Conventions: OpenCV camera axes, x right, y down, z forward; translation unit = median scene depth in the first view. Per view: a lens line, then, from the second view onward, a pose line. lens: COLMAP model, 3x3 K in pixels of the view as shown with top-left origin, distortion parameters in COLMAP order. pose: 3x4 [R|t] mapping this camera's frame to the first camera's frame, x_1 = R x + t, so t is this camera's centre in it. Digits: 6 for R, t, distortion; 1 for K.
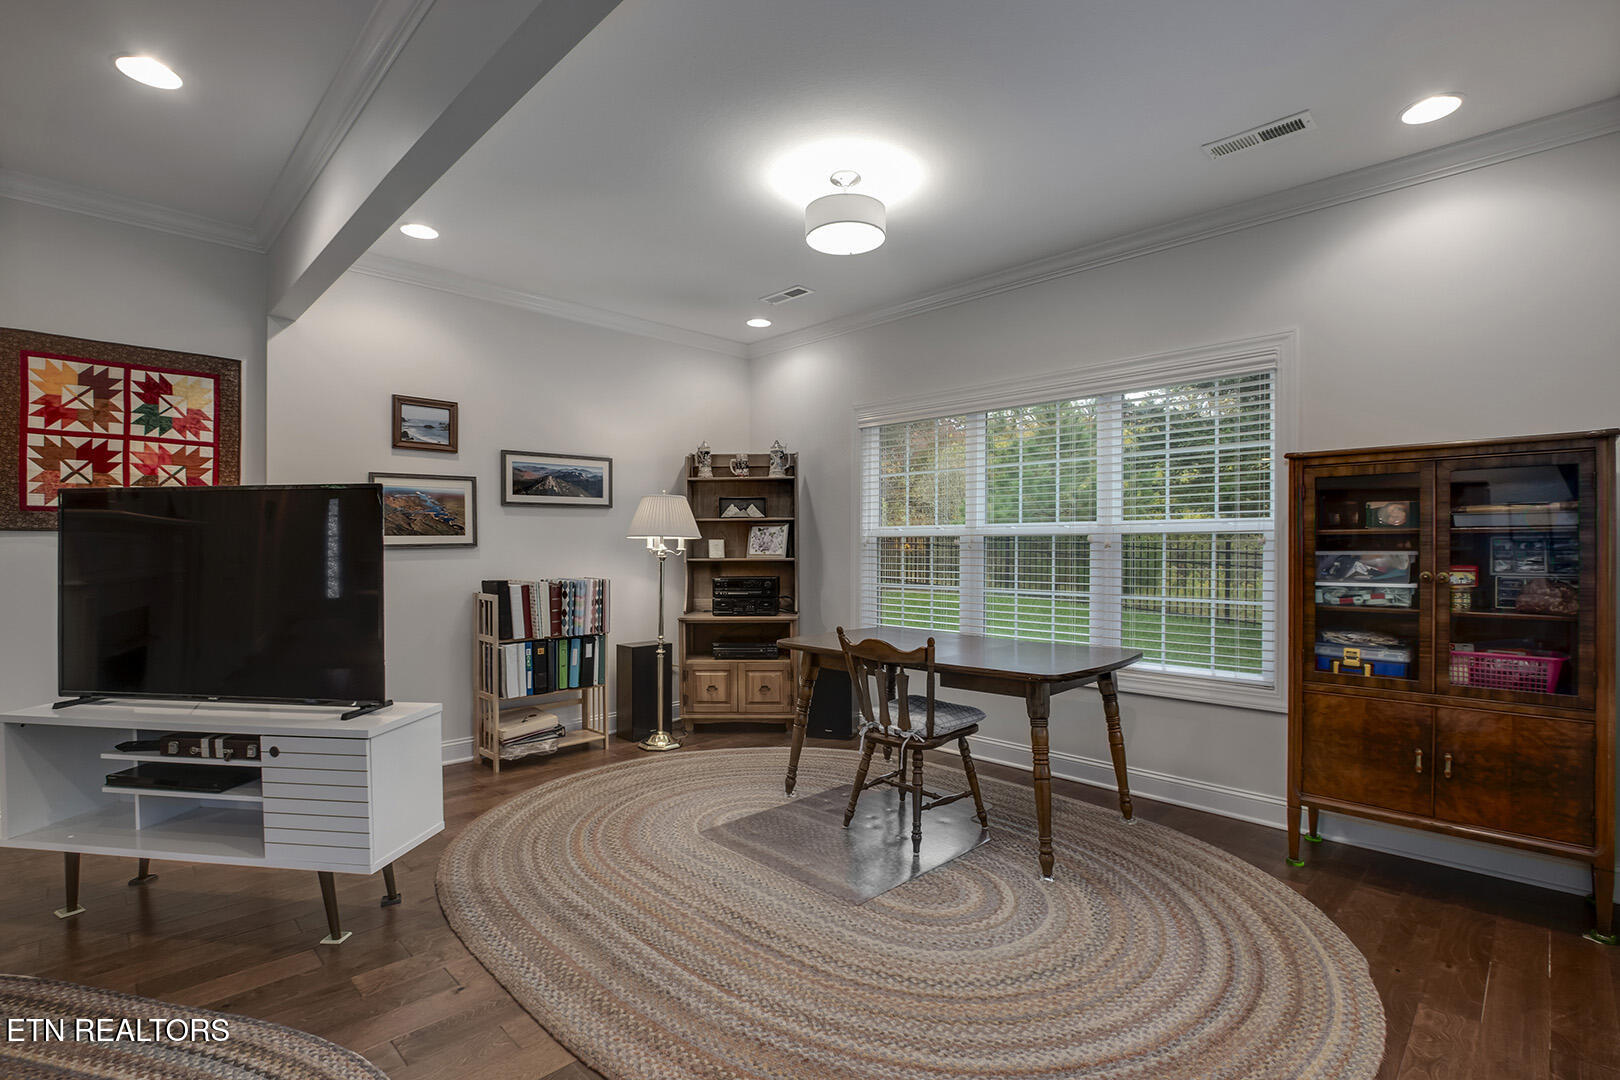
lens RADIAL K [[749.5, 0, 814.6], [0, 749.5, 550.6], [0, 0, 1]] dist [-0.019892, 0.001345]
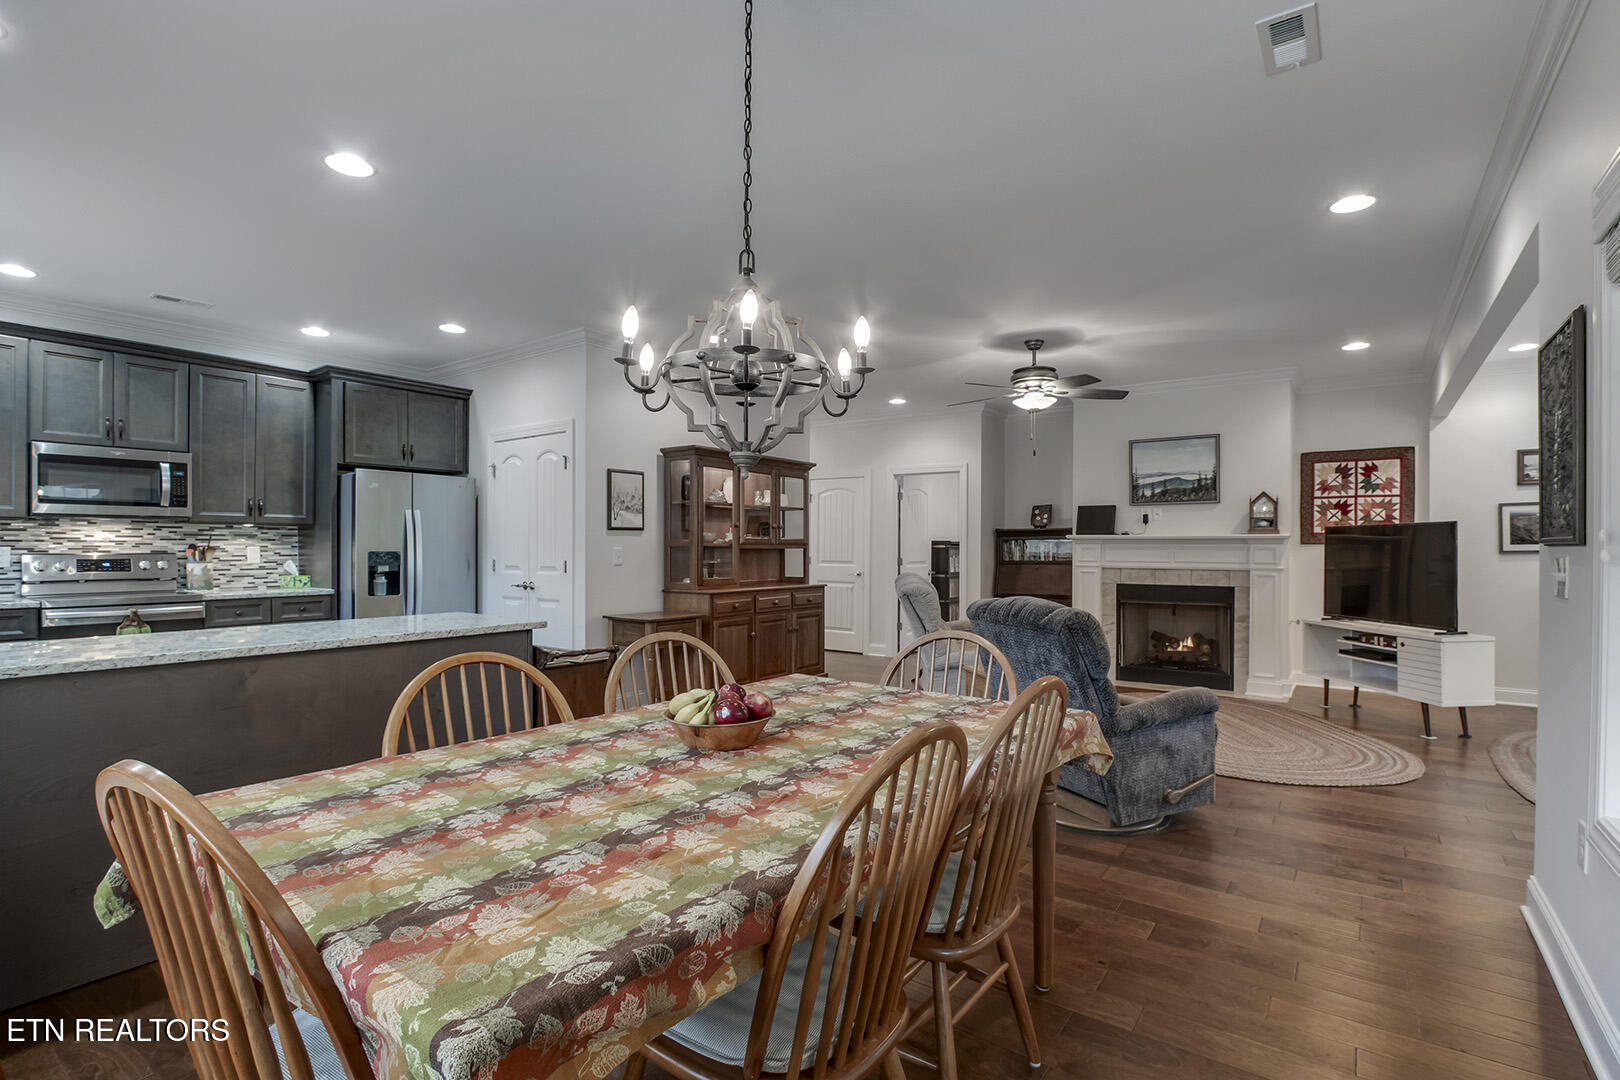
lens RADIAL K [[764.3, 0, 811.7], [0, 764.3, 551.8], [0, 0, 1]] dist [-0.024763, 0.004046]
pose [[0.154690, 0.002710, -0.987959, 0.826236], [-0.006747, 0.999976, 0.001686, 0.001387], [0.987940, 0.006405, 0.154704, -0.740904]]
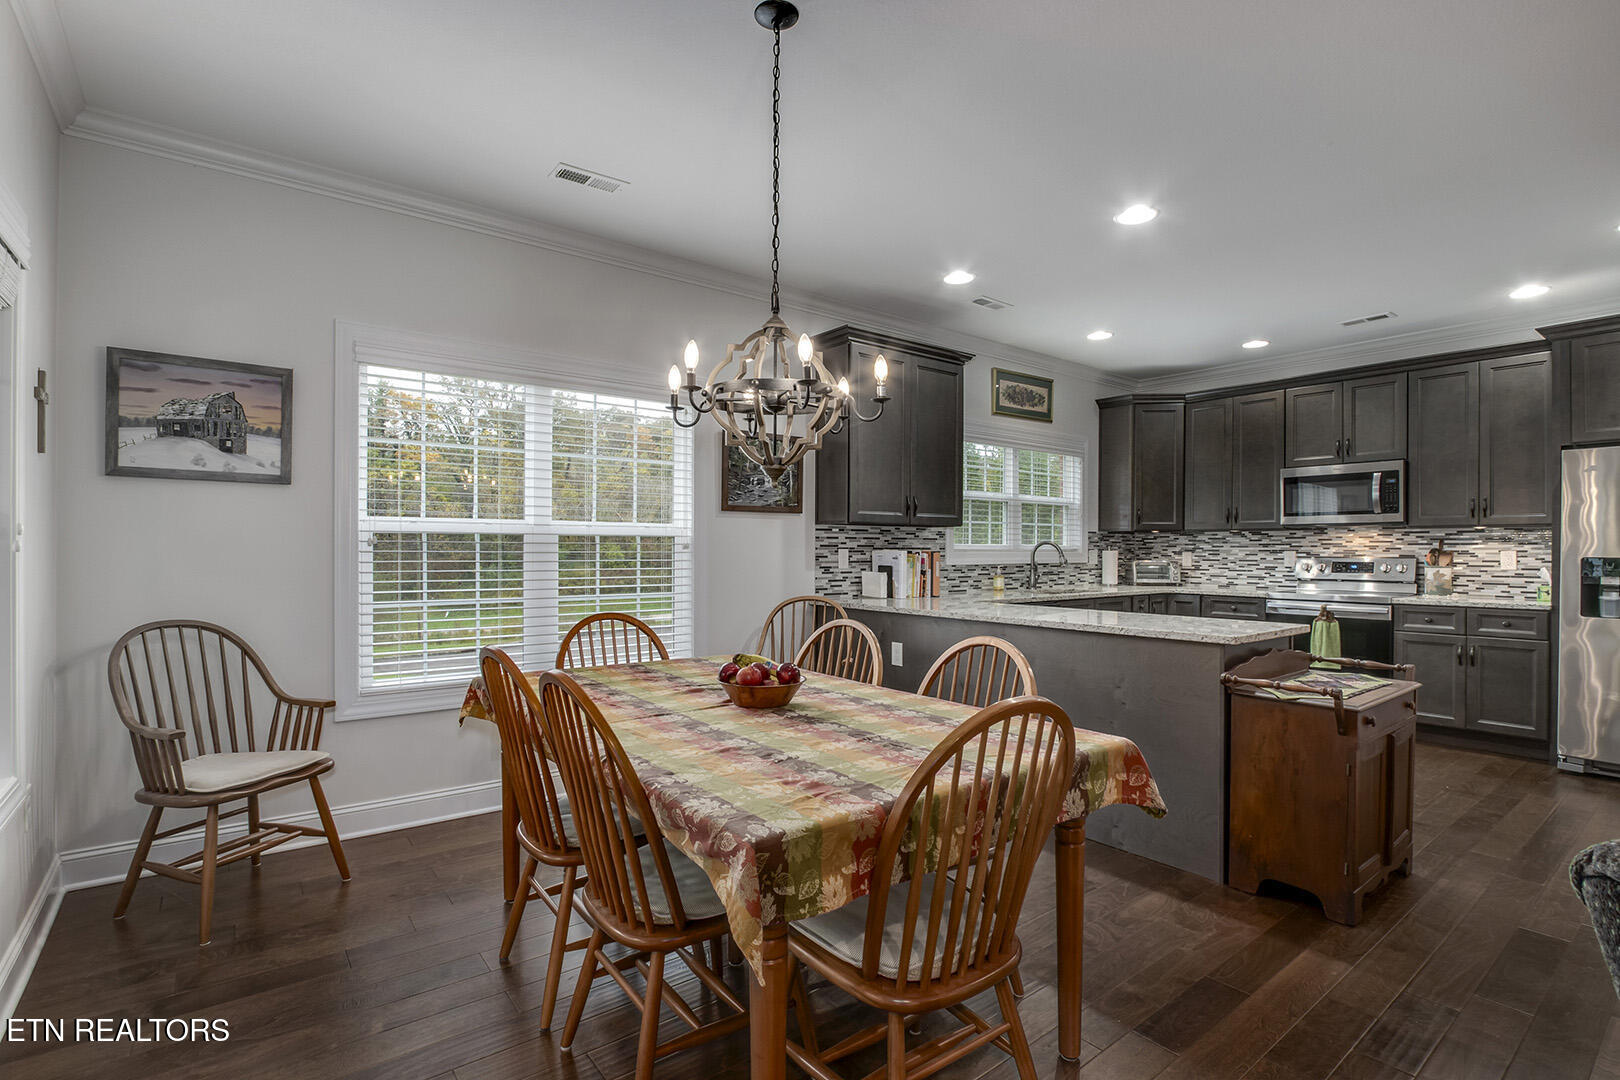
lens RADIAL K [[764.3, 0, 811.7], [0, 764.3, 551.8], [0, 0, 1]] dist [-0.024763, 0.004046]
pose [[-0.991469, -0.006924, 0.130161, 0.158844], [-0.006002, 0.999954, 0.007471, -0.000507], [-0.130207, 0.006626, -0.991465, -0.065444]]
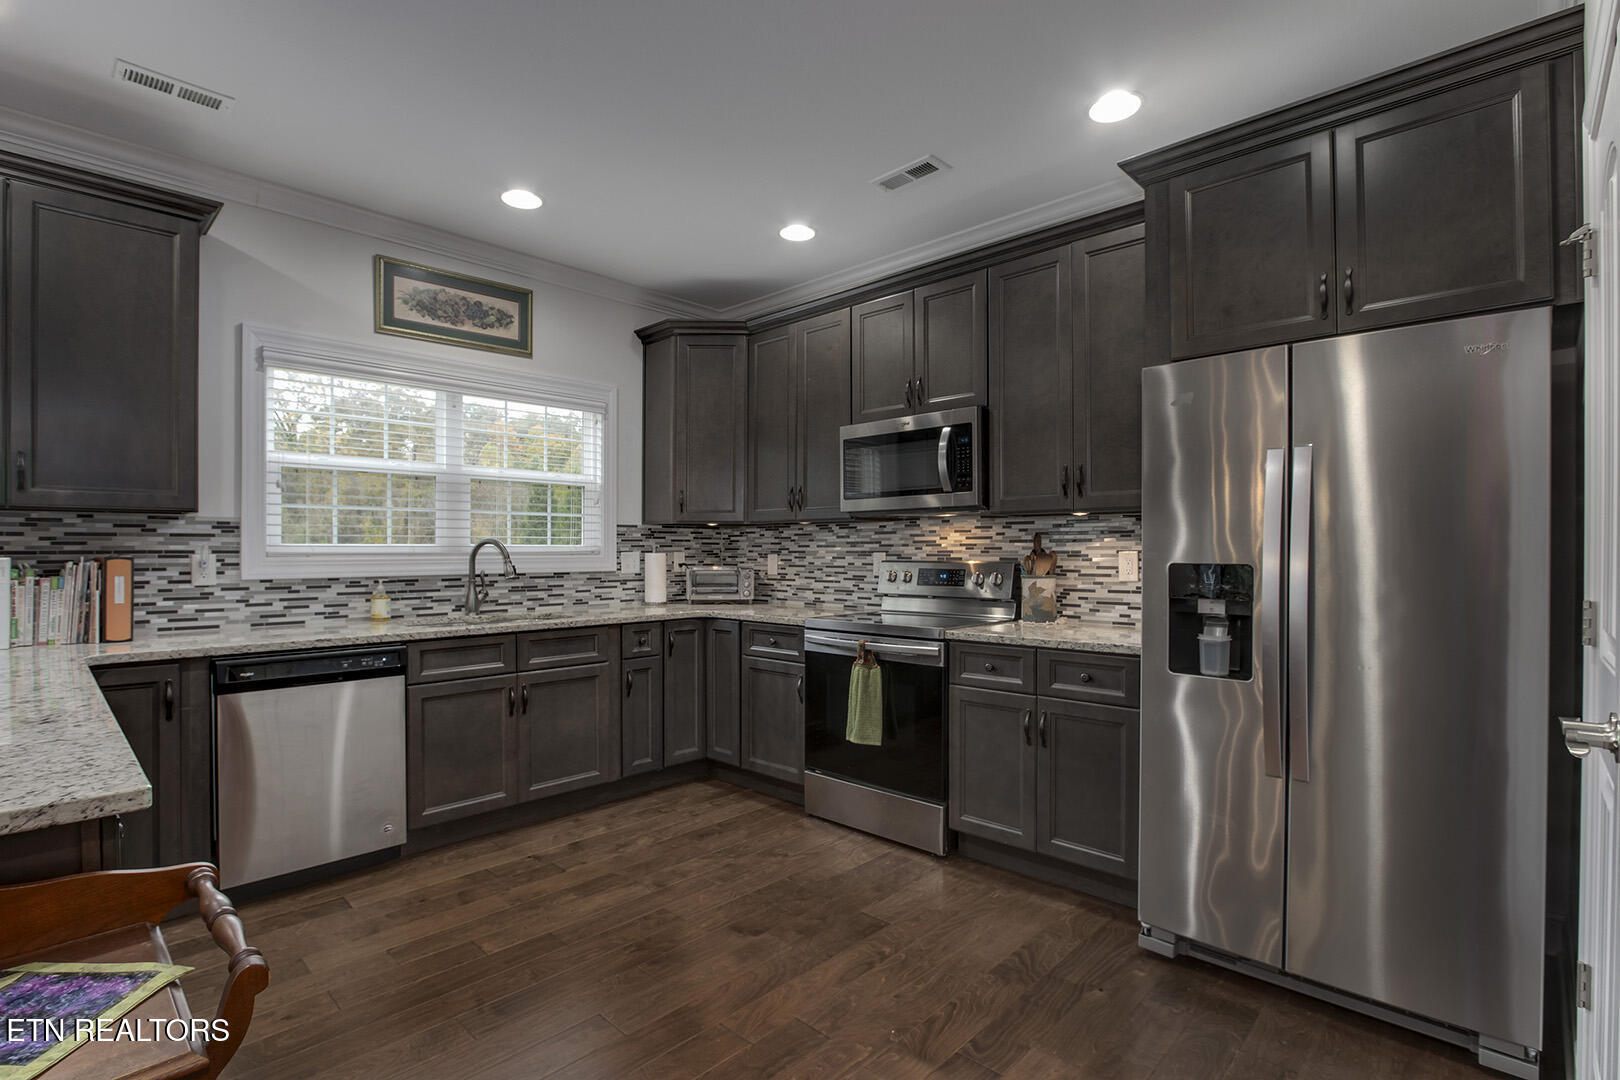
lens RADIAL K [[764.3, 0, 811.7], [0, 764.3, 551.8], [0, 0, 1]] dist [-0.024763, 0.004046]
pose [[-0.999819, -0.001678, -0.018958, -0.591243], [-0.001781, 0.999984, 0.005427, -0.003068], [0.018948, 0.005460, -0.999806, -0.764614]]
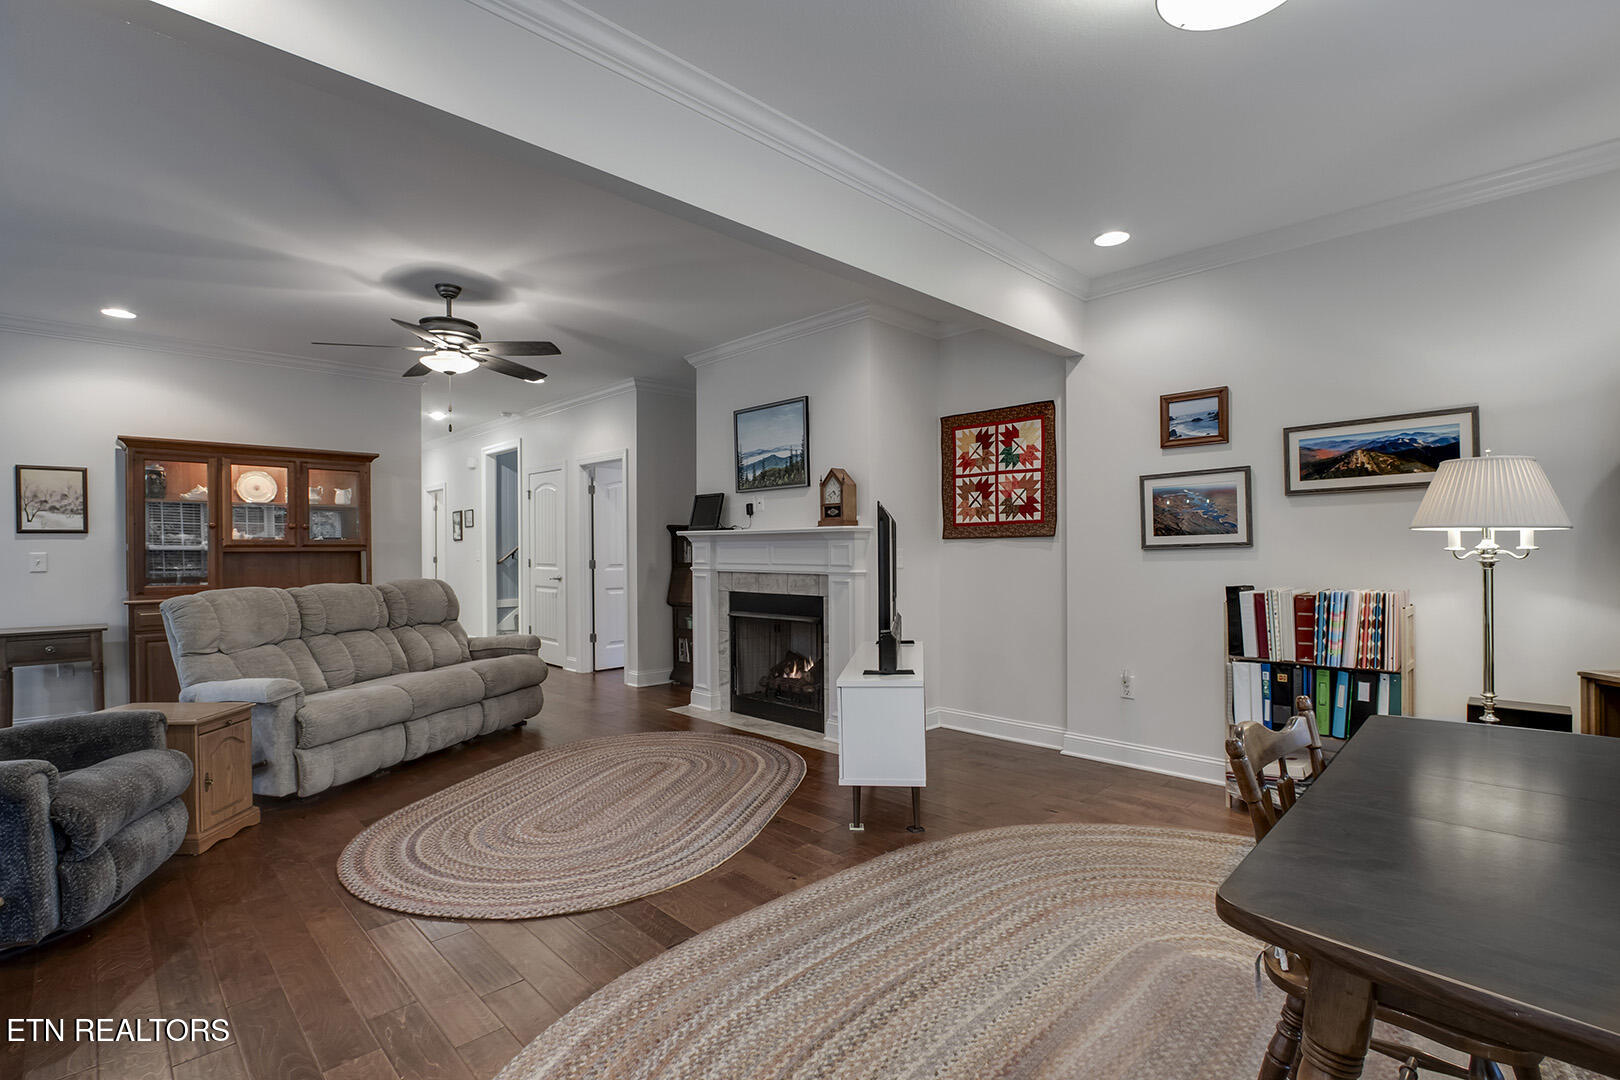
lens RADIAL K [[756.3, 0, 810.4], [0, 756.3, 550.1], [0, 0, 1]] dist [-0.026133, 0.004904]
pose [[-0.013316, -0.000636, -0.999911, 0.541530], [0.002694, 0.999996, -0.000672, -0.002034], [0.999908, -0.002702, -0.013314, 0.639767]]
